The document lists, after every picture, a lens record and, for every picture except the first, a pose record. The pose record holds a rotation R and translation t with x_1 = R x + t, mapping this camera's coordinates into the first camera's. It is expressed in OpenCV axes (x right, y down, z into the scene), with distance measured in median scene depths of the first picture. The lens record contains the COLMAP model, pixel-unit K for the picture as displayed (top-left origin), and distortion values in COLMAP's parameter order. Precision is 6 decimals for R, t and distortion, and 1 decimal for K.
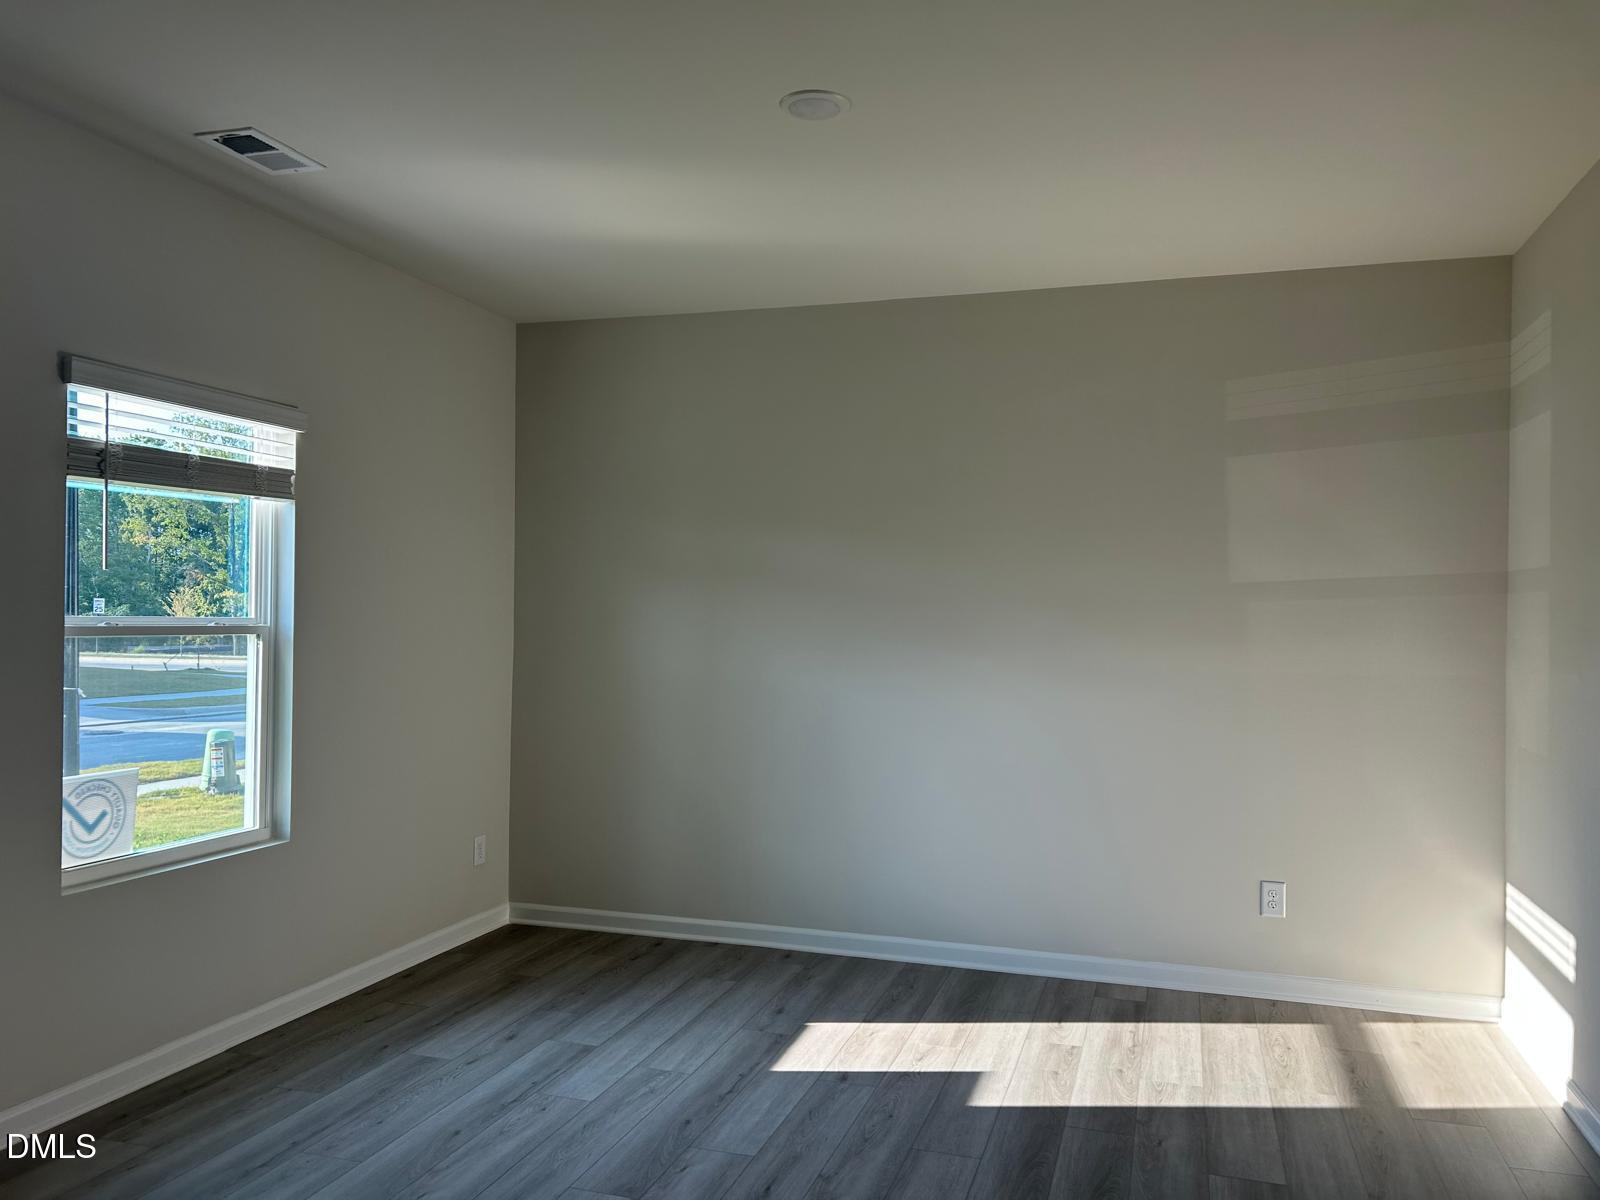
lens RADIAL K [[1202.7, 0, 805.1], [0, 1202.7, 599.2], [0, 0, 1]] dist [0.040393, -0.039324]
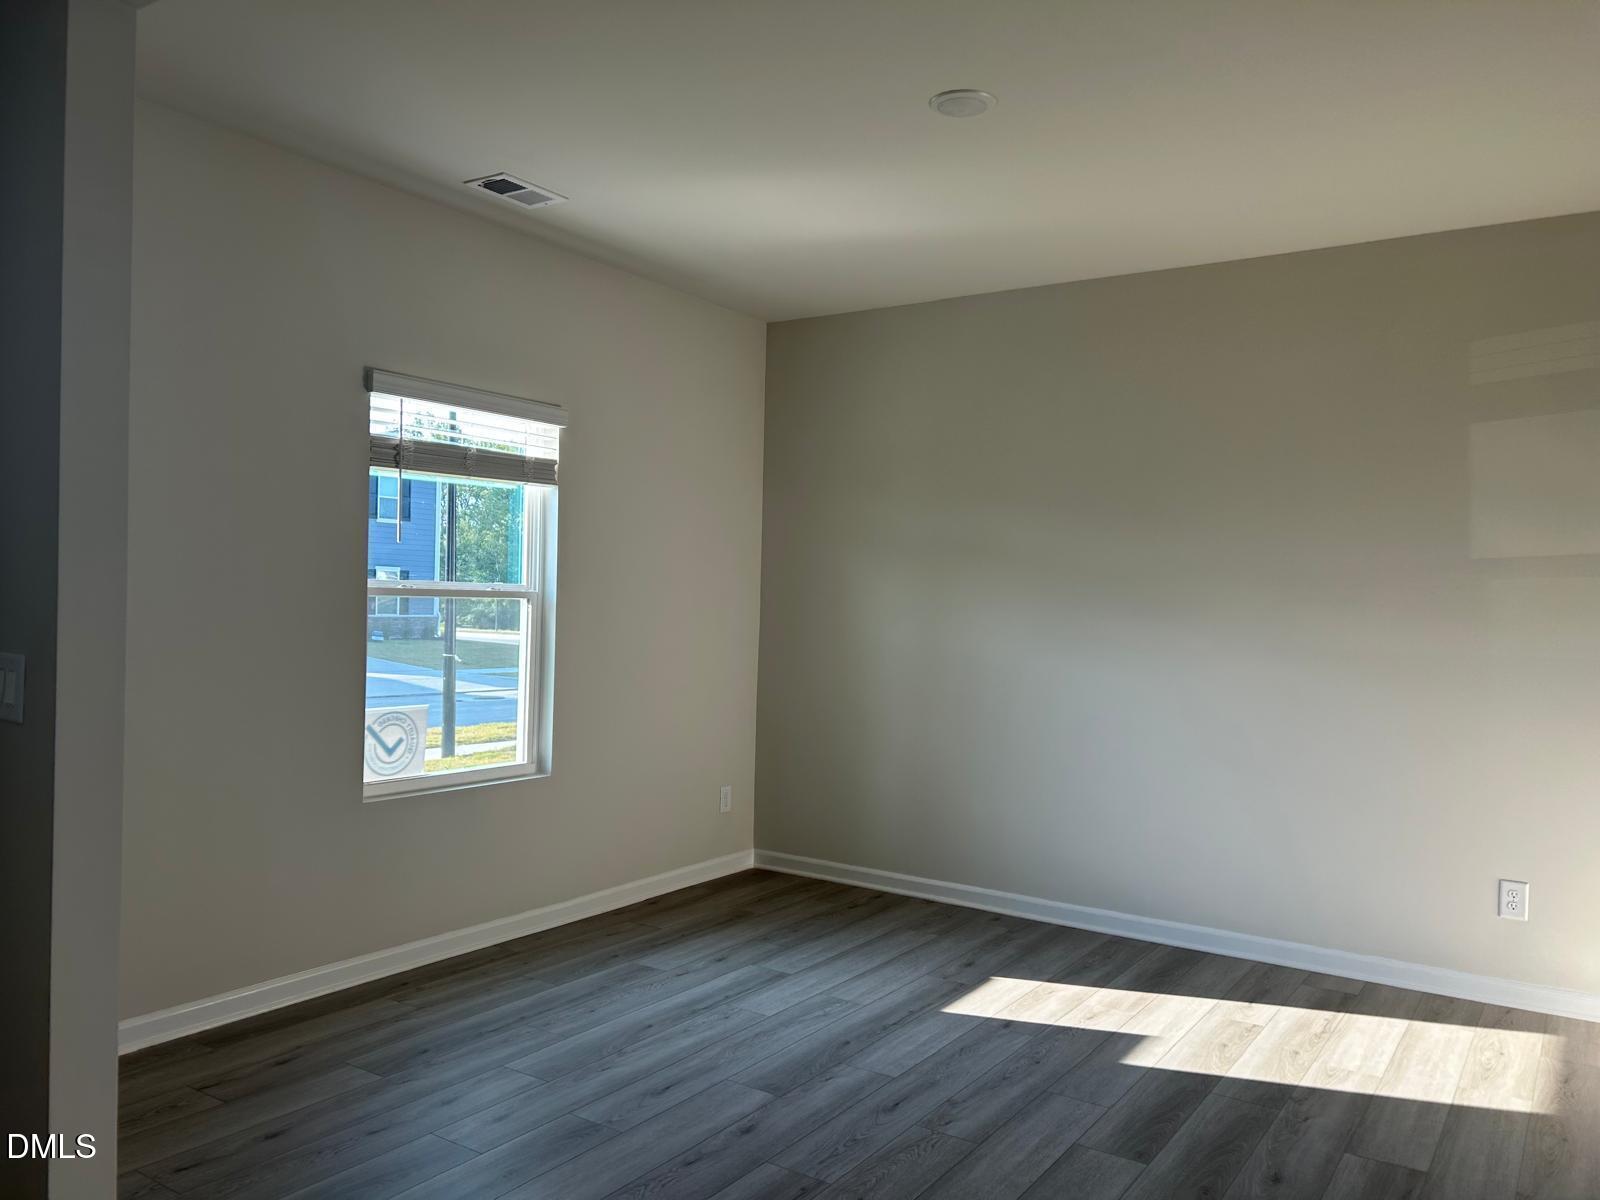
lens RADIAL K [[1202.7, 0, 797.5], [0, 1202.7, 596.4], [0, 0, 1]] dist [0.040393, -0.039324]
pose [[0.957138, 0.010490, -0.289443, 0.155063], [-0.008927, 0.999938, 0.006720, 0.017559], [0.289495, -0.003849, 0.957172, -0.054985]]
